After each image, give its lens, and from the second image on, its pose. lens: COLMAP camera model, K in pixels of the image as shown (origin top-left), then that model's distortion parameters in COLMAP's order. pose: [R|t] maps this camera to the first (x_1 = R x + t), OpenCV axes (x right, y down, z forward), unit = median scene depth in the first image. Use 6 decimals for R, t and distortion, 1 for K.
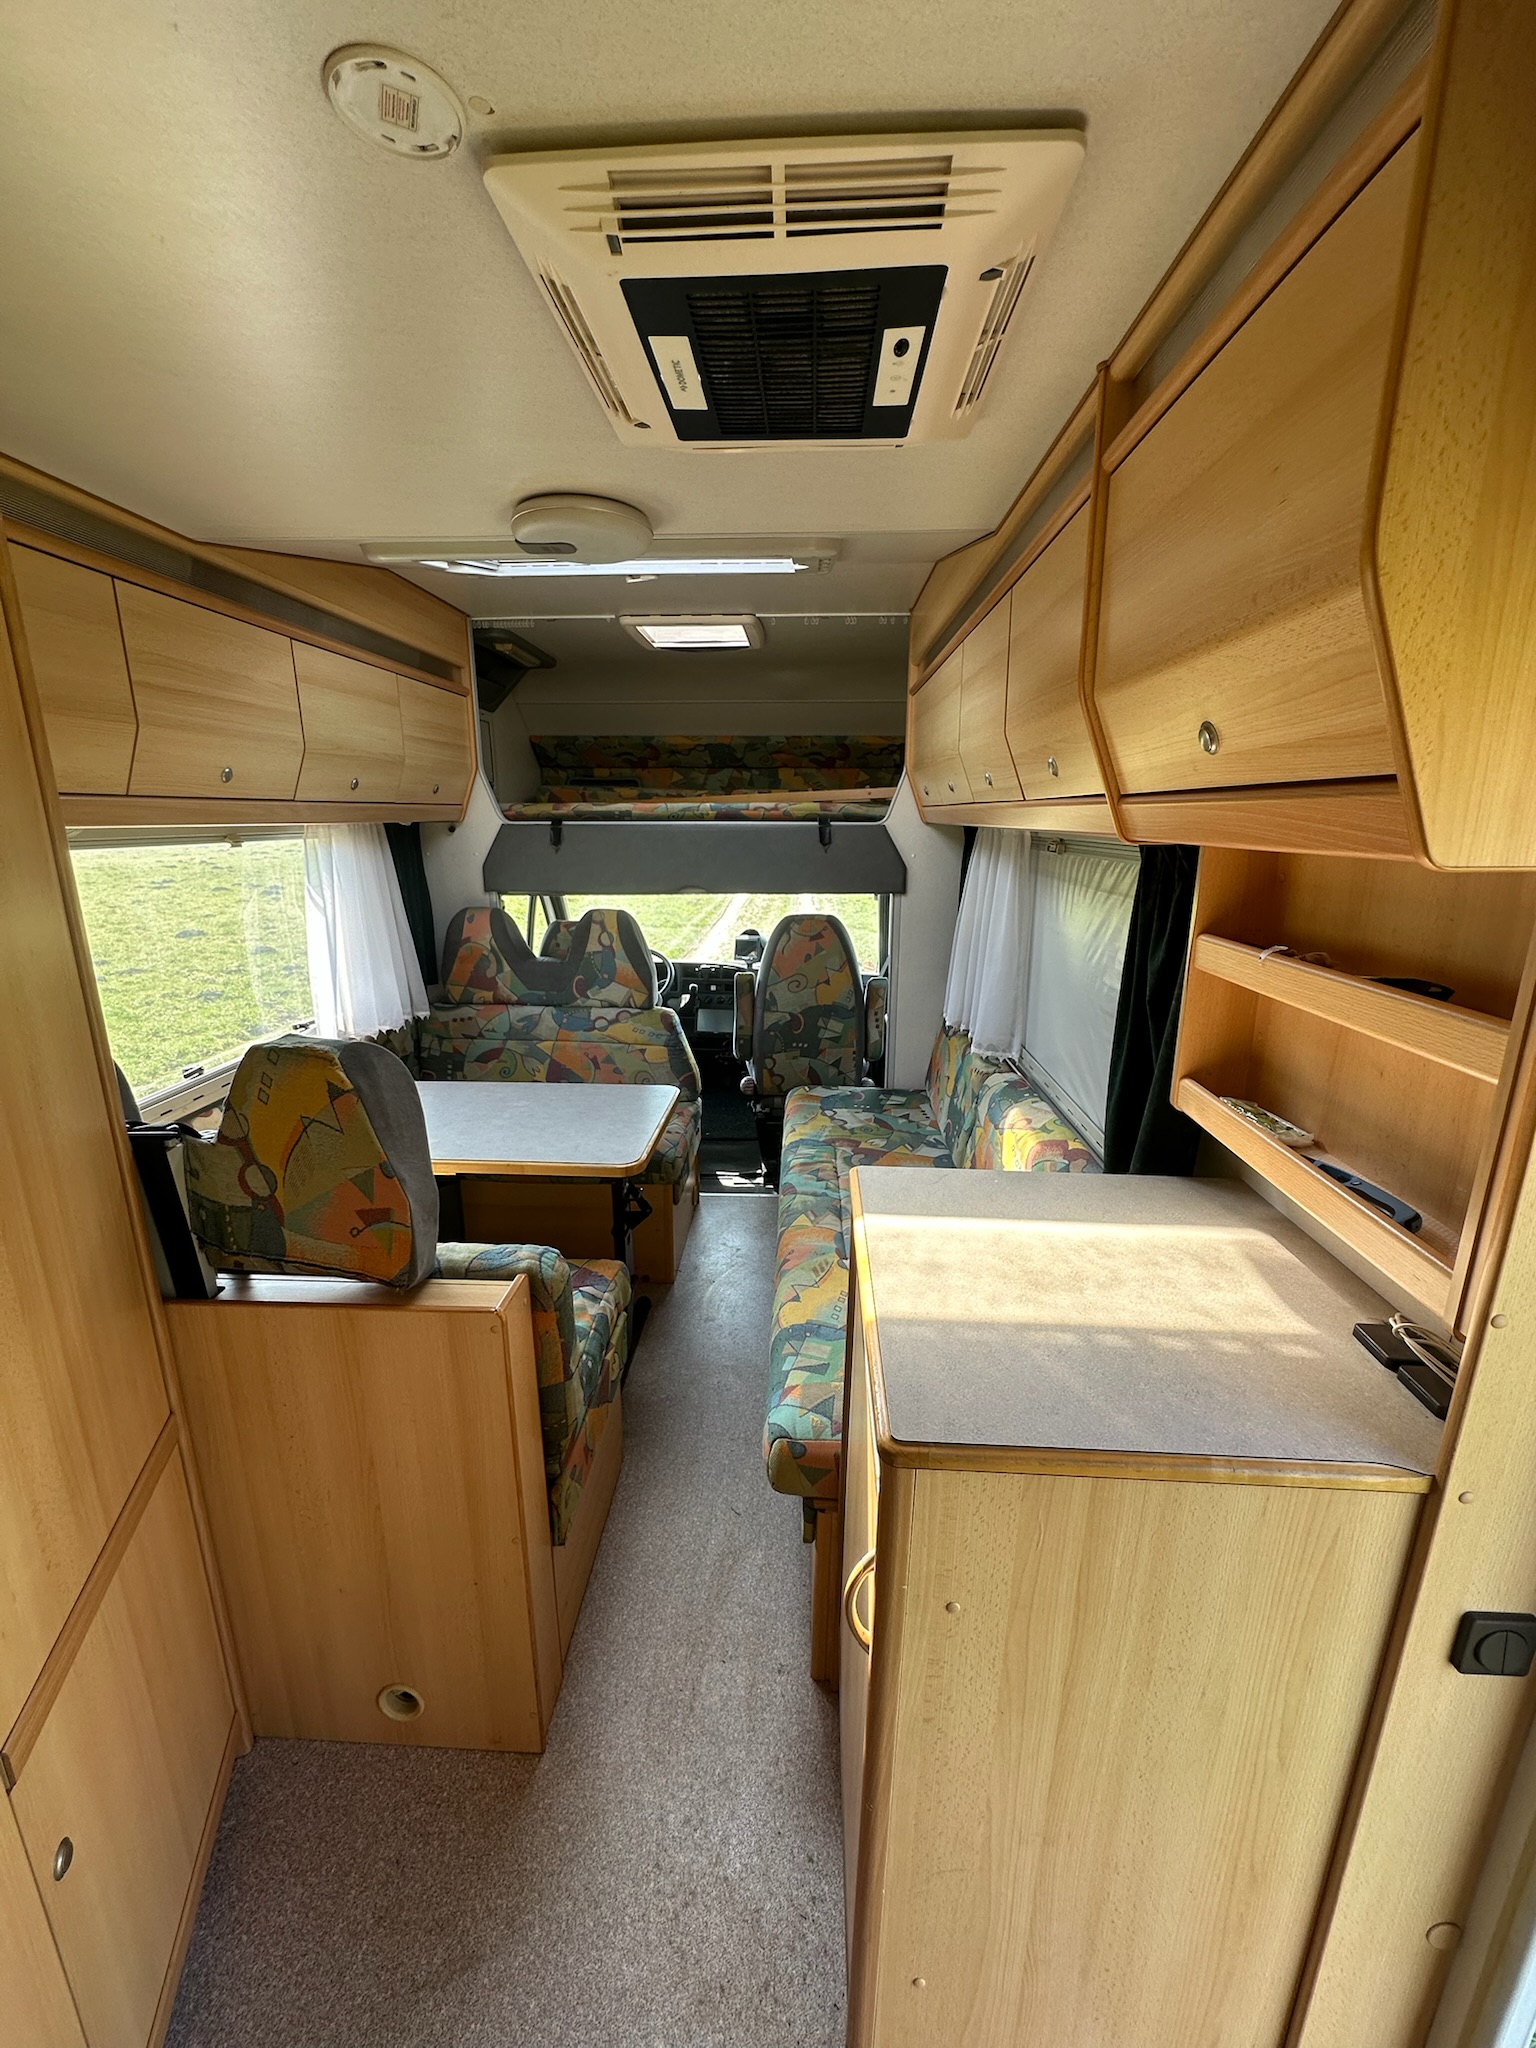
lens RADIAL K [[811.8, 0, 768.0], [0, 811.8, 1024.0], [0, 0, 1]] dist [-0.002443, -0.000051]
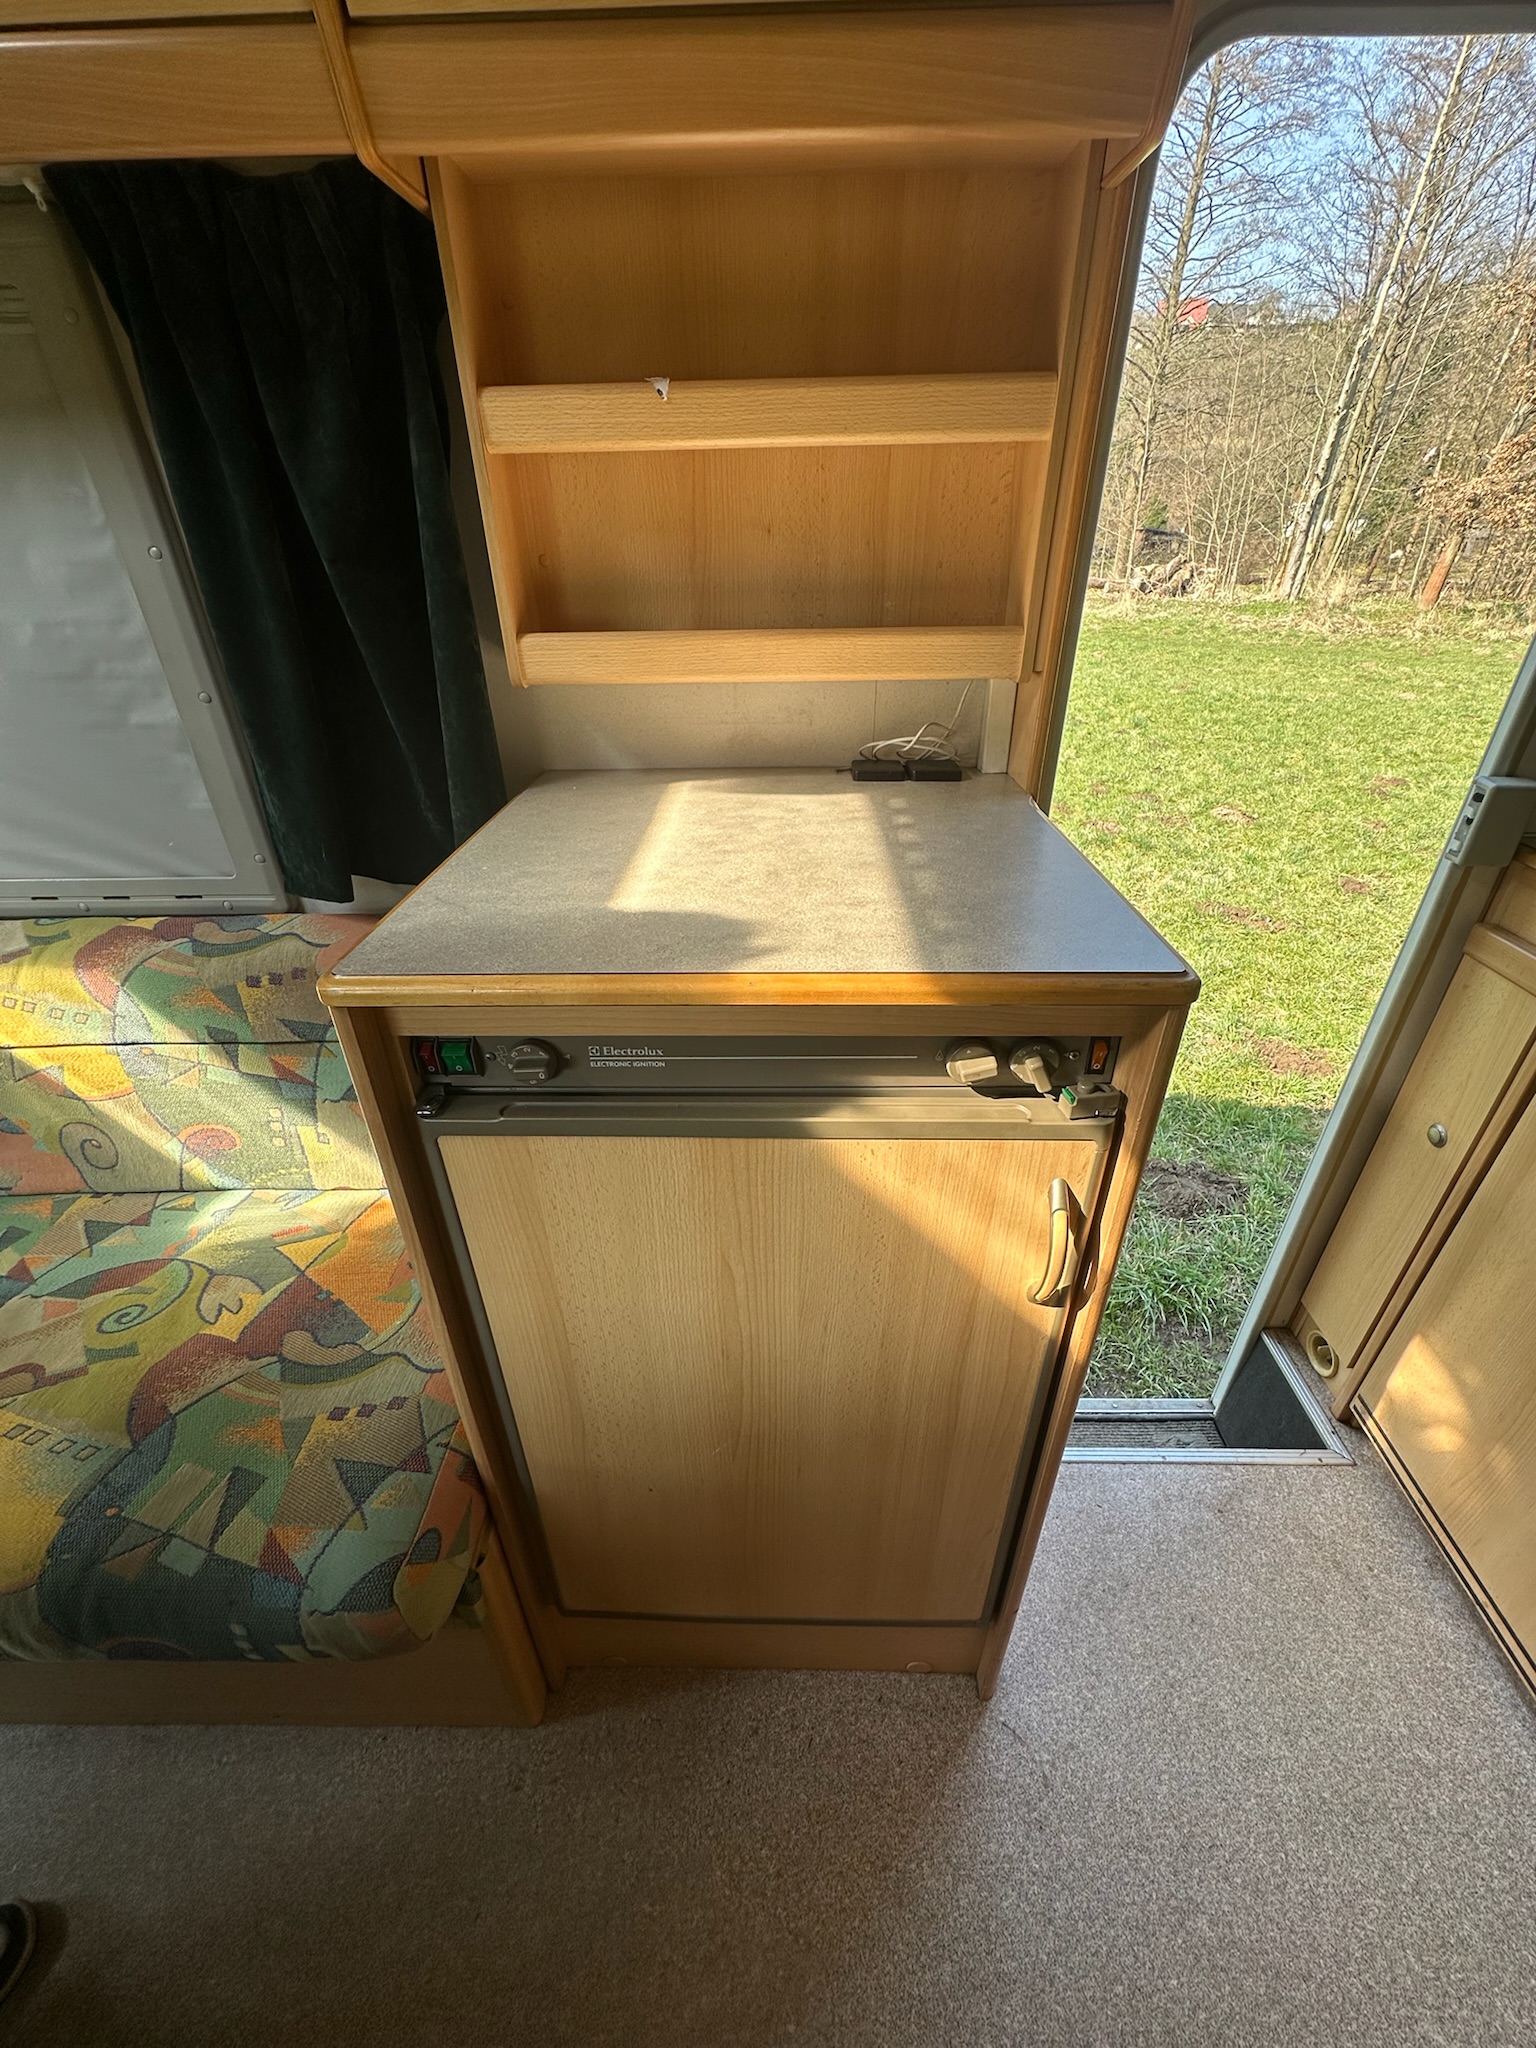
lens RADIAL K [[811.8, 0, 768.0], [0, 811.8, 1024.0], [0, 0, 1]] dist [-0.002443, -0.000051]
pose [[-0.023237, -0.511014, 0.859258, -0.364557], [0.248808, 0.829491, 0.500039, 0.058430], [-0.968274, 0.225410, 0.107870, 0.977666]]
